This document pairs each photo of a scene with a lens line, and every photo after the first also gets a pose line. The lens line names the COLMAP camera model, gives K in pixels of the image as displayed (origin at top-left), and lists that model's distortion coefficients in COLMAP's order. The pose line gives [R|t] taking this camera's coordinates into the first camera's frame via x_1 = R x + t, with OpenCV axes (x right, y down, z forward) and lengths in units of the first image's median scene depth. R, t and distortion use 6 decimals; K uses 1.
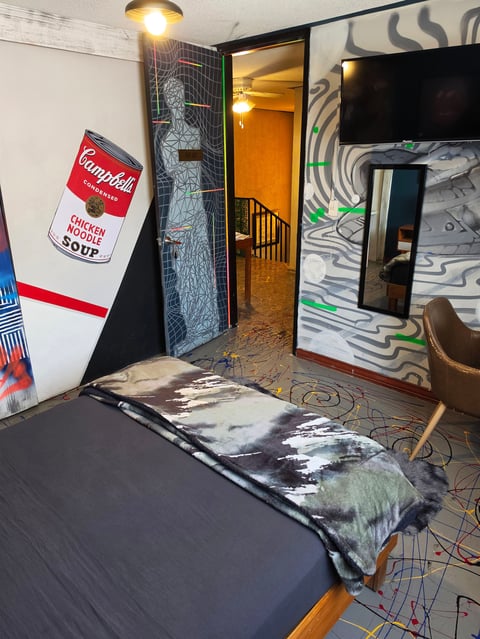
lens RADIAL K [[448.1, 0, 239.7], [0, 448.1, 317.5], [0, 0, 1]] dist [0.067510, -0.098821]
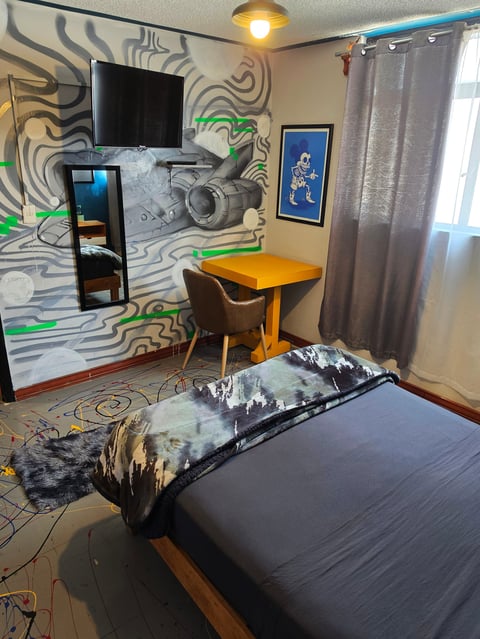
lens RADIAL K [[448.1, 0, 241.5], [0, 448.1, 322.3], [0, 0, 1]] dist [0.067510, -0.098821]
pose [[0.126522, -0.326400, 0.936726, -0.639397], [0.306307, 0.911022, 0.276072, -0.169108], [-0.943487, 0.251996, 0.215243, 0.478085]]
